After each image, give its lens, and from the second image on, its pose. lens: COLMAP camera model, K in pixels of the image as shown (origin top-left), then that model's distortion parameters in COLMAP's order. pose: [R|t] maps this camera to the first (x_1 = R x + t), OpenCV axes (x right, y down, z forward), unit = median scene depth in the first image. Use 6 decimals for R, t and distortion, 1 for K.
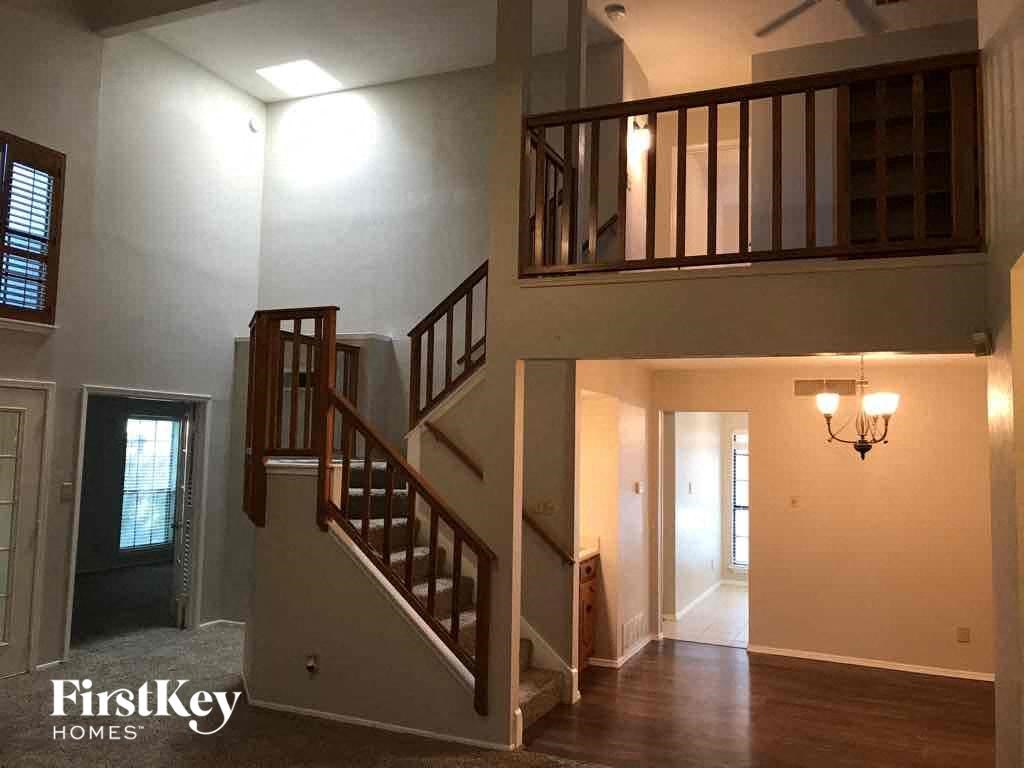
lens RADIAL K [[832.1, 0, 512.0], [0, 832.1, 384.0], [0, 0, 1]] dist [-0.007001, -0.001479]
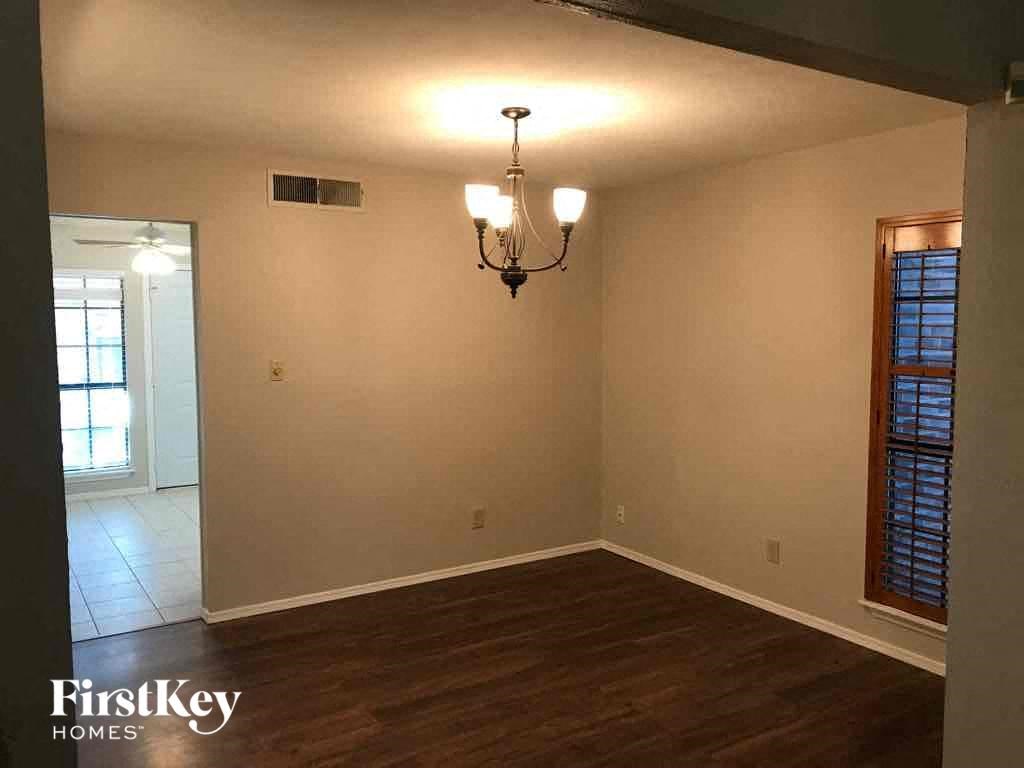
lens RADIAL K [[832.1, 0, 512.0], [0, 832.1, 384.0], [0, 0, 1]] dist [-0.007001, -0.001479]
pose [[0.550057, -0.094603, 0.829751, -0.108077], [-0.050324, 0.988003, 0.146007, 0.063431], [-0.833609, -0.122069, 0.538697, 0.651331]]
